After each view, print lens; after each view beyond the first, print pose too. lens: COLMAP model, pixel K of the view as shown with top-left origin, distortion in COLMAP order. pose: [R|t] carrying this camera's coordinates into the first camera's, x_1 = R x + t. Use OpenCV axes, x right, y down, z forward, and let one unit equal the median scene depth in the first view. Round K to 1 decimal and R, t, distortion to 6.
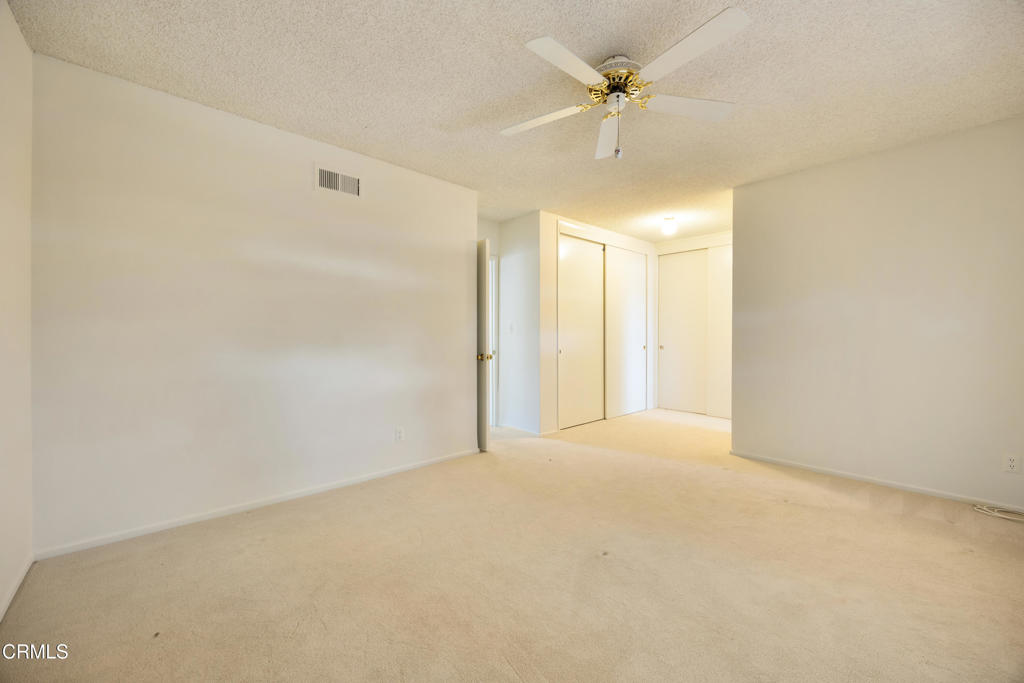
lens RADIAL K [[399.7, 0, 515.5], [0, 399.7, 339.8], [0, 0, 1]] dist [-0.003452, -0.000041]
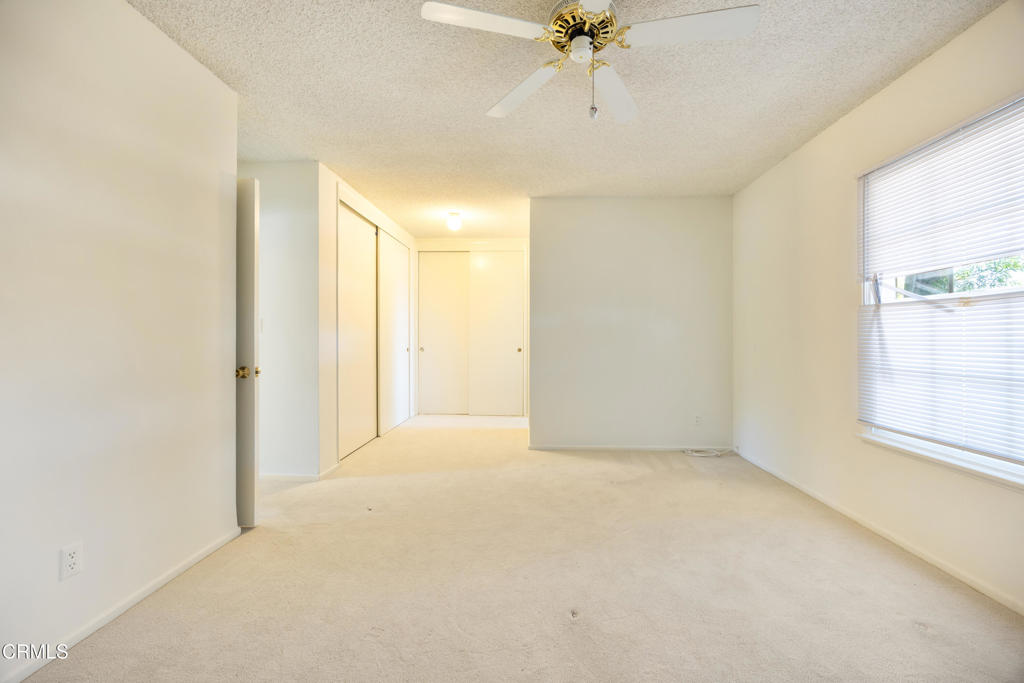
lens RADIAL K [[394.9, 0, 526.3], [0, 394.9, 336.0], [0, 0, 1]] dist [-0.001410, 0.000039]
pose [[0.693202, 0.002250, 0.720740, -0.217577], [0.007196, 0.999924, -0.010042, -0.001872], [-0.720707, 0.012148, 0.693133, 0.282373]]
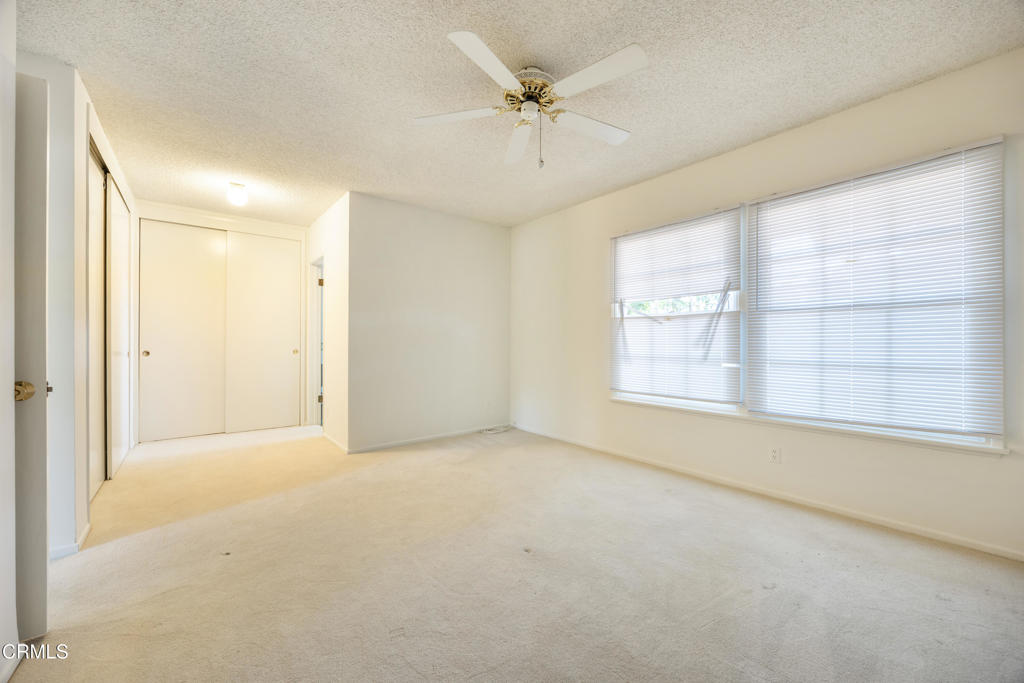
lens RADIAL K [[389.1, 0, 512.0], [0, 389.1, 341.5], [0, 0, 1]] dist [-0.009112, -0.000117]
pose [[0.062372, -0.006967, 0.998029, -0.409427], [0.008862, 0.999940, 0.006427, -0.000510], [-0.998014, 0.008443, 0.062430, 0.526941]]
